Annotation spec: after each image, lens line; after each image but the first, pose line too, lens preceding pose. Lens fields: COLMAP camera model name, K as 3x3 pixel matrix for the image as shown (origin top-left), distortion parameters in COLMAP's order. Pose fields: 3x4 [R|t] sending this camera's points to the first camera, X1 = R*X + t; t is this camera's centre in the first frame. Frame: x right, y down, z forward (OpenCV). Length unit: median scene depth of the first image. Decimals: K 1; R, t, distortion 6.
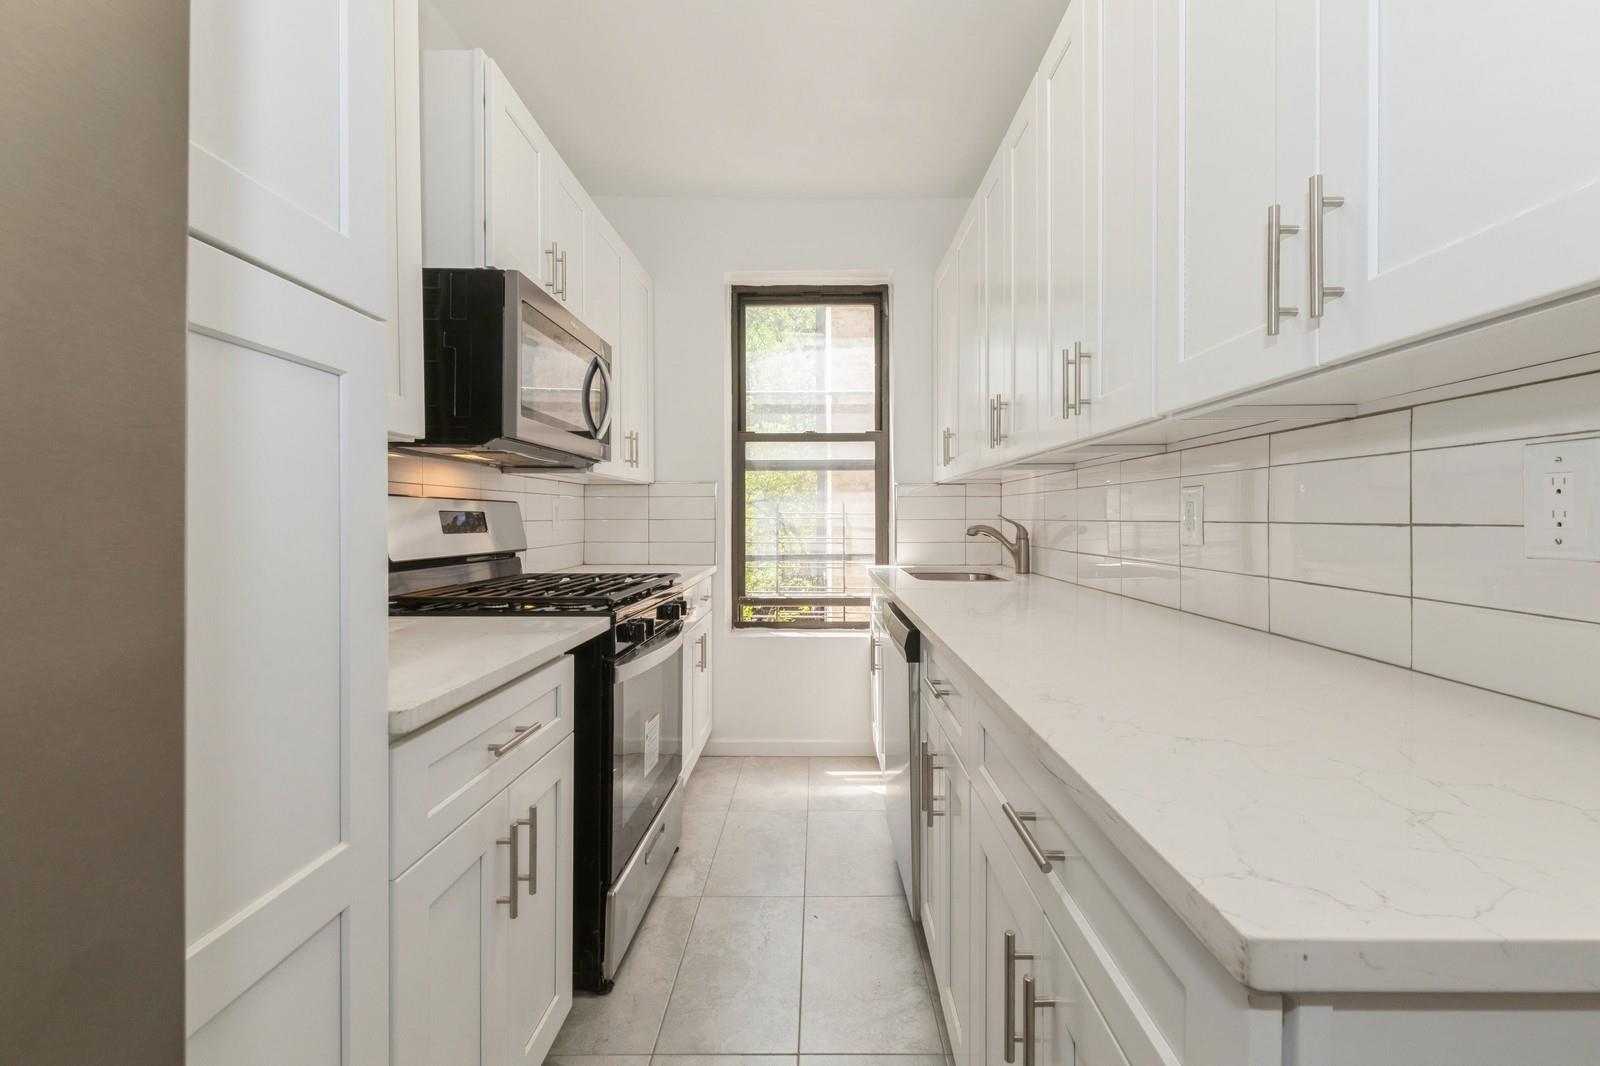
lens RADIAL K [[681.1, 0, 807.1], [0, 681.1, 526.1], [0, 0, 1]] dist [0.010634, -0.001826]
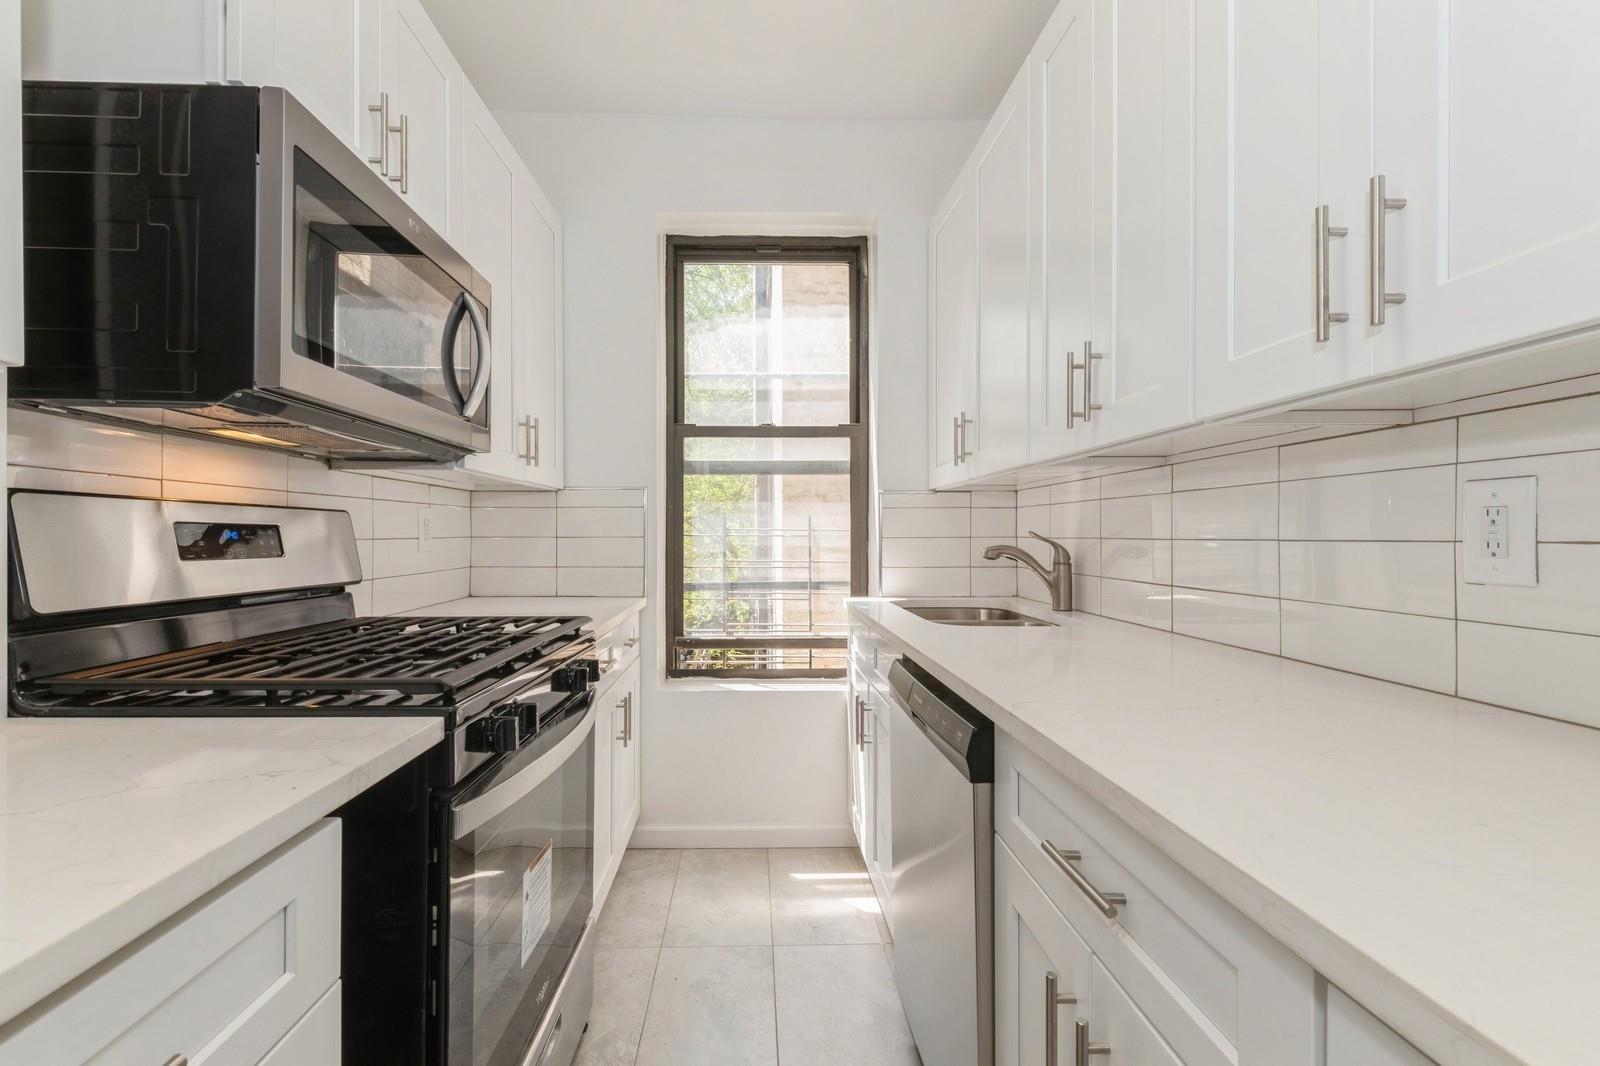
lens RADIAL K [[681.1, 0, 760.1], [0, 681.1, 538.9], [0, 0, 1]] dist [0.010634, -0.001826]
pose [[0.999535, 0.000897, 0.030491, -0.032682], [-0.000671, 0.999972, -0.007451, -0.002372], [-0.030497, 0.007427, 0.999507, 0.267516]]
